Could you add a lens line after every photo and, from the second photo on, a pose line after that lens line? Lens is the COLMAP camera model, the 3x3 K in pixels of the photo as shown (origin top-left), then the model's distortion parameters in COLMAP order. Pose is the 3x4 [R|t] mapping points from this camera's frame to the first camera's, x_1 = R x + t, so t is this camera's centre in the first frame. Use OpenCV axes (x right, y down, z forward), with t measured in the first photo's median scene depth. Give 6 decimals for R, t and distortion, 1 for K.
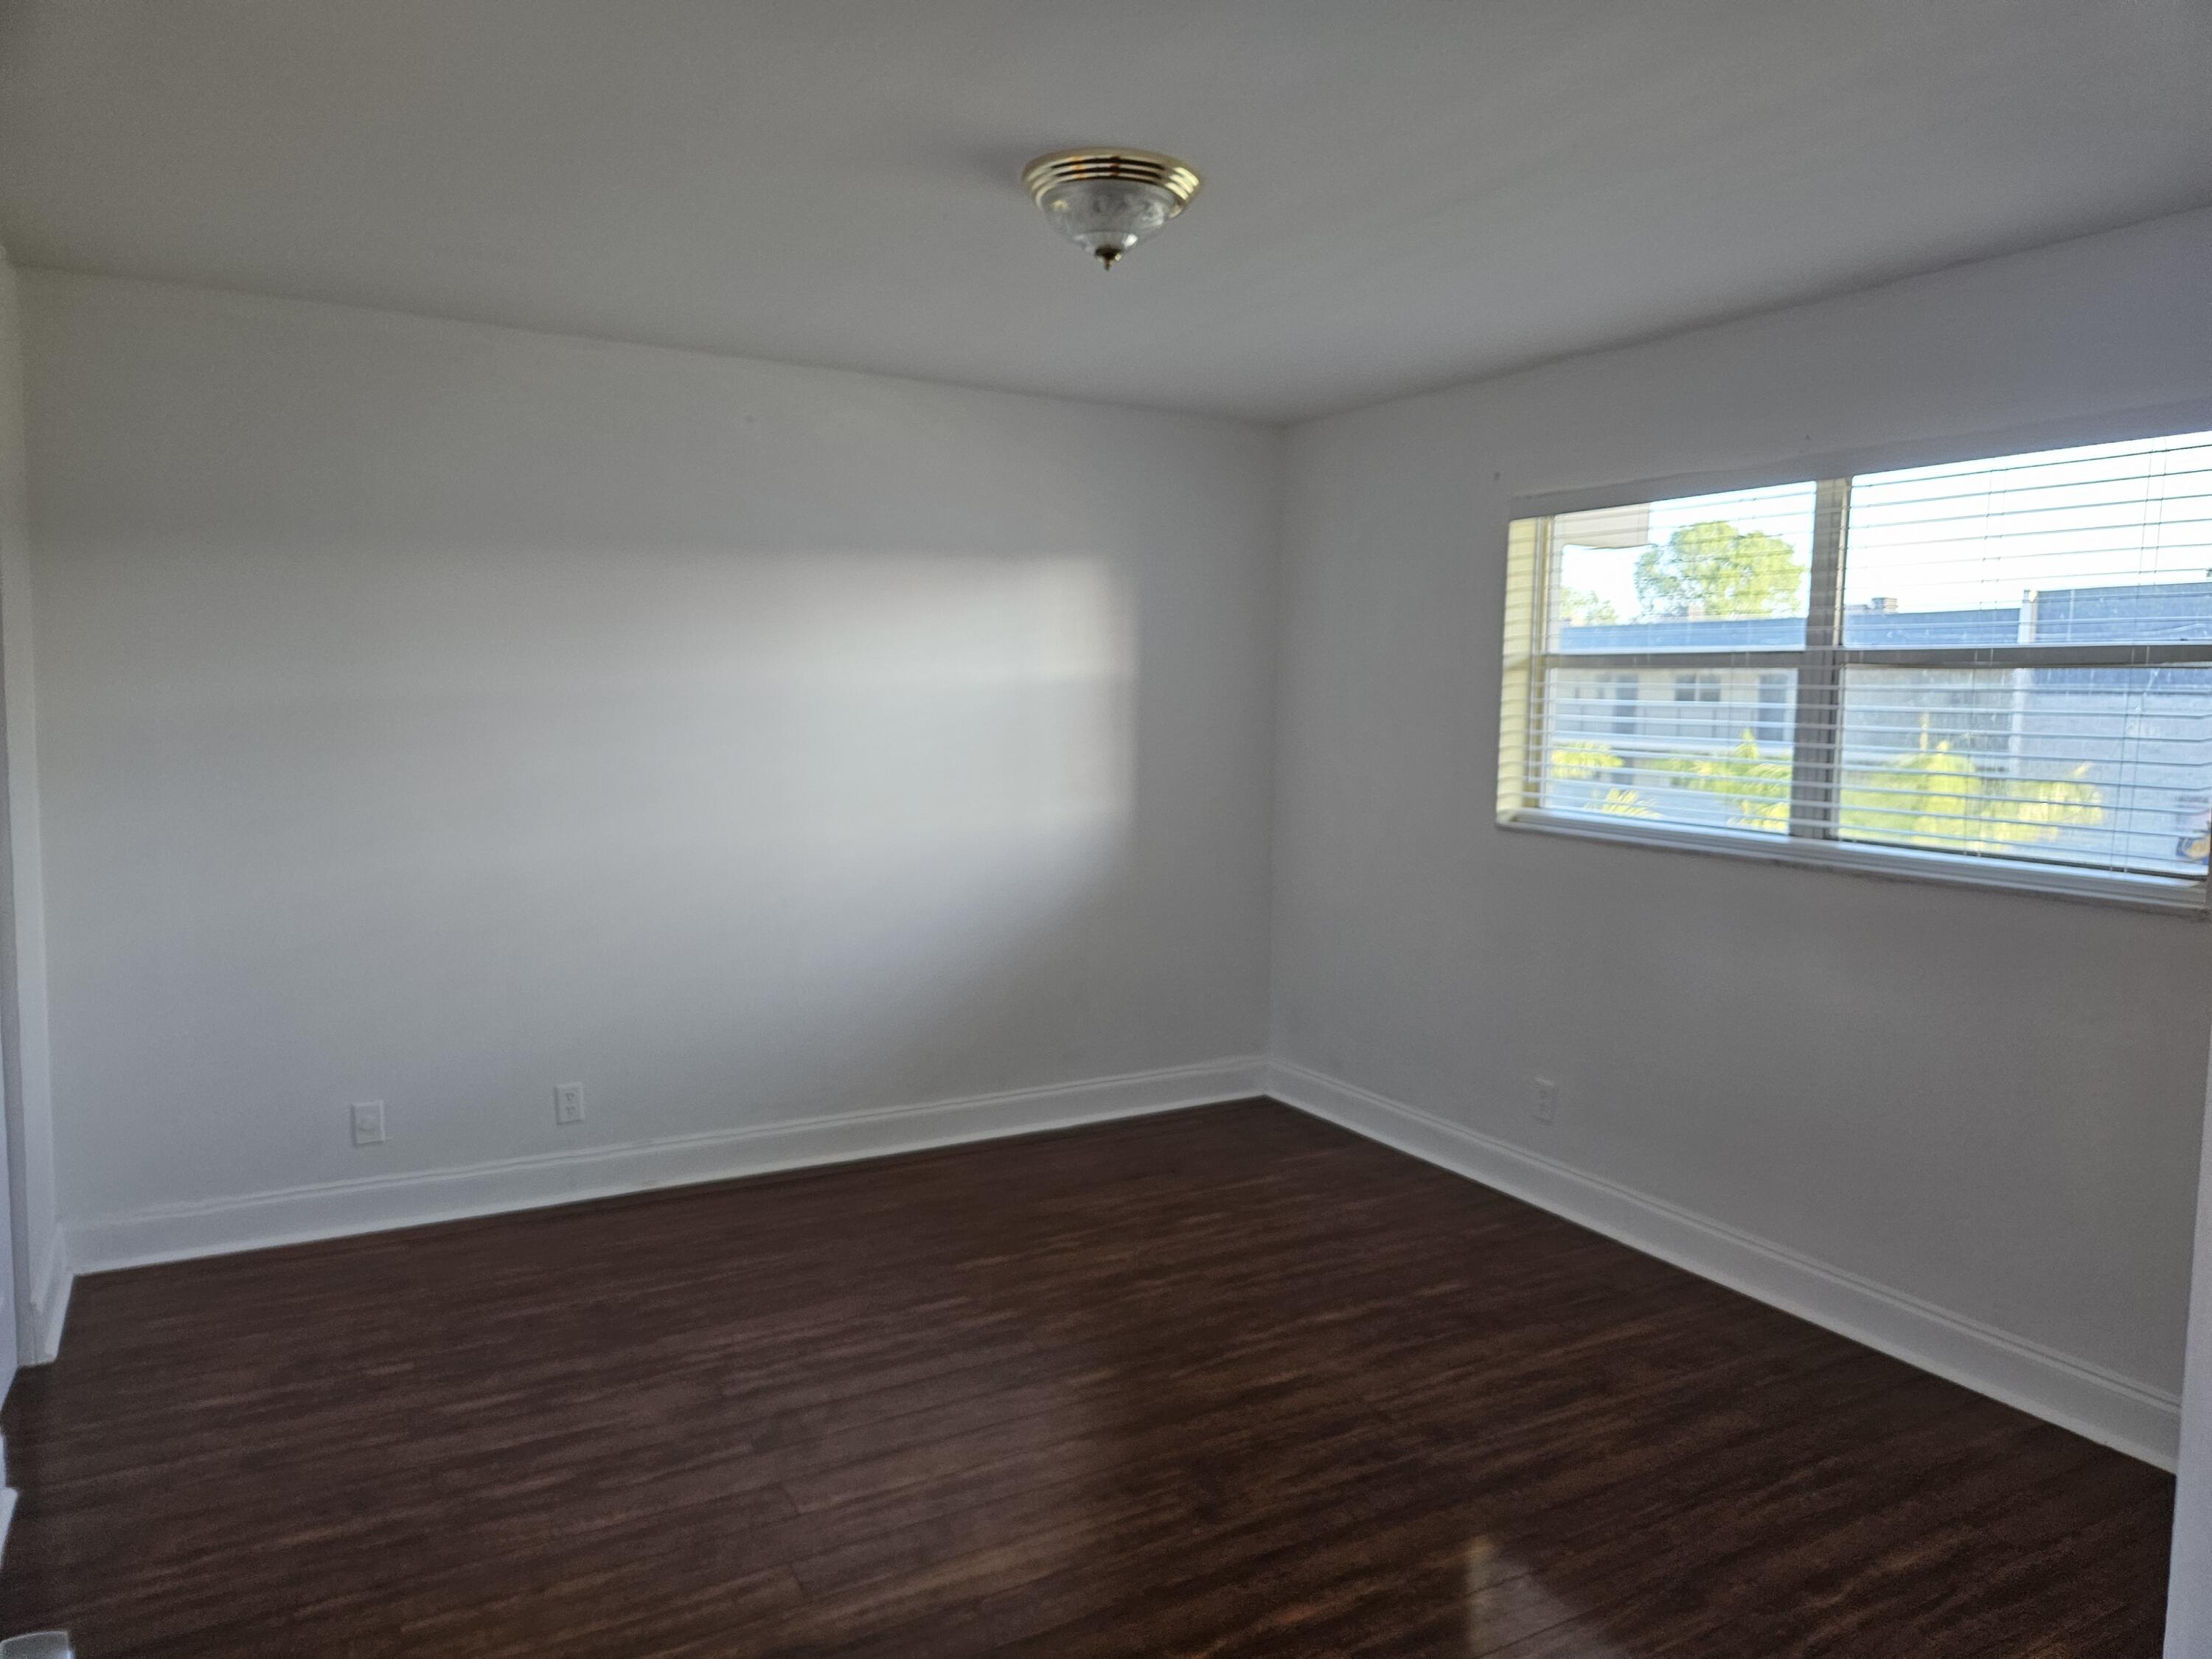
lens RADIAL K [[1483.2, 0, 1105.0], [0, 1483.2, 818.4], [0, 0, 1]] dist [0.073511, -0.060739]
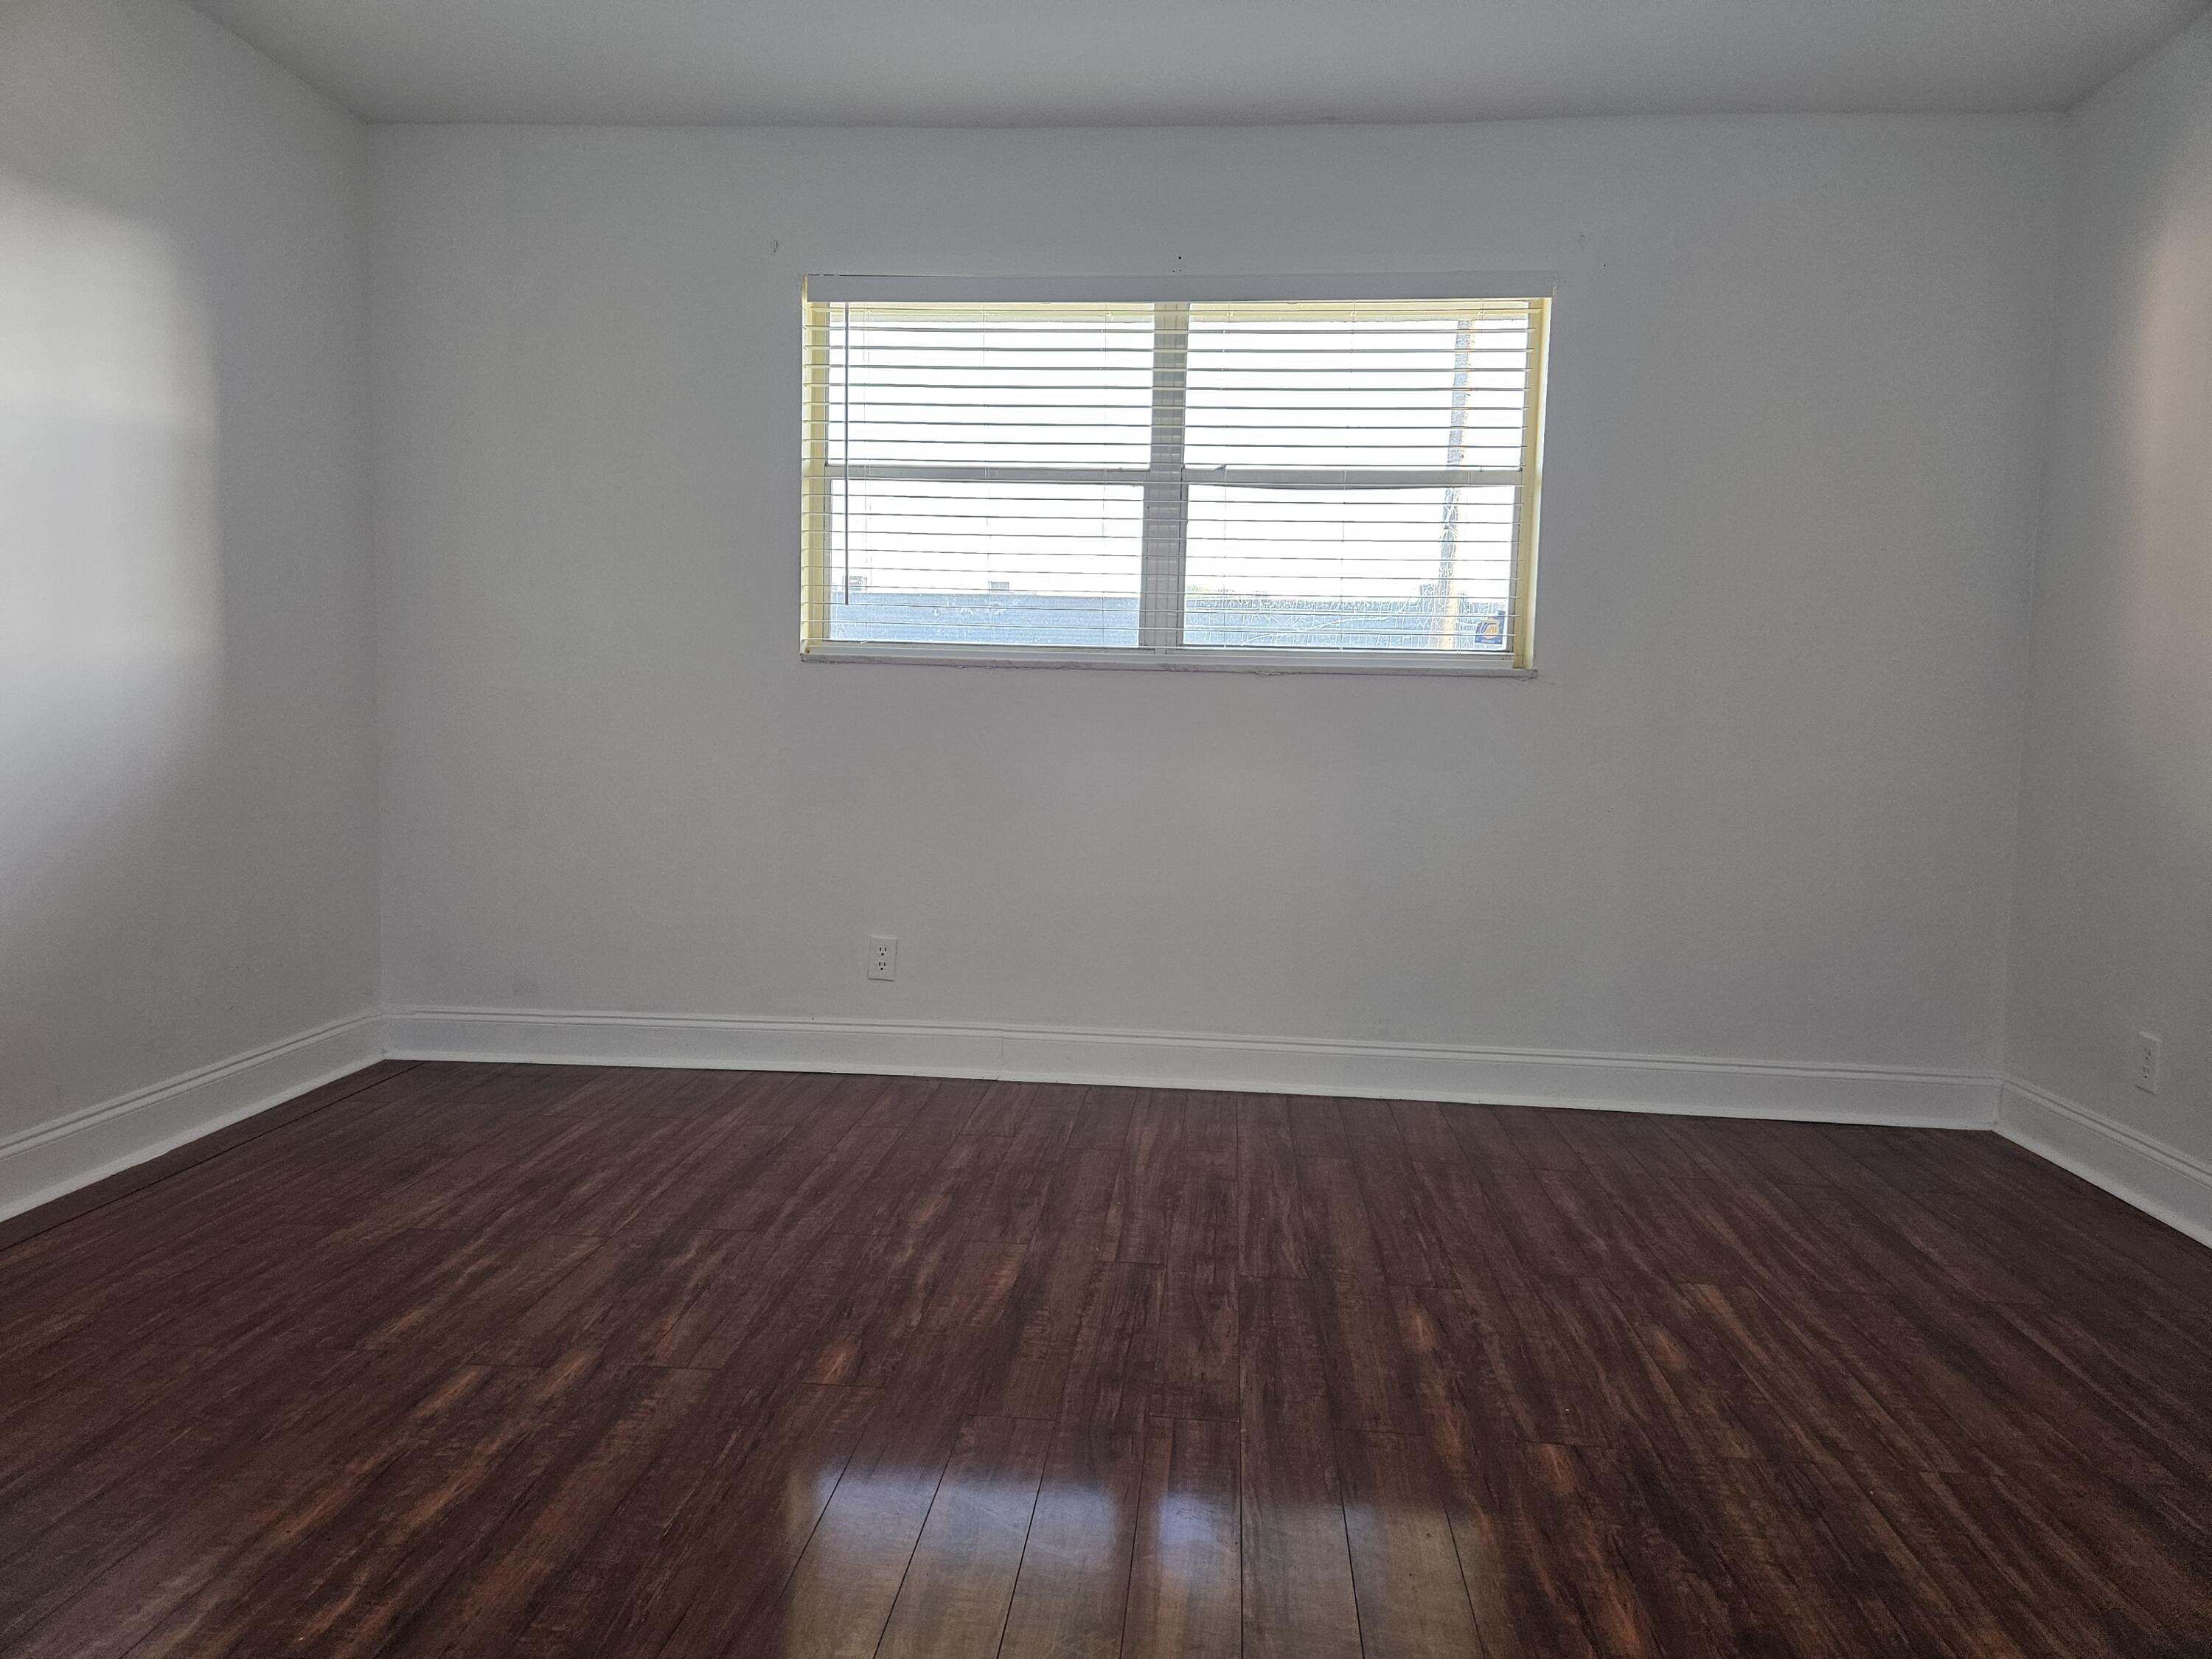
lens RADIAL K [[1483.2, 0, 1108.3], [0, 1483.2, 839.1], [0, 0, 1]] dist [0.073511, -0.060739]
pose [[0.576666, -0.078832, 0.813168, -0.432496], [0.055341, 0.996817, 0.057390, 0.088348], [-0.815103, 0.011907, 0.579193, 0.443766]]
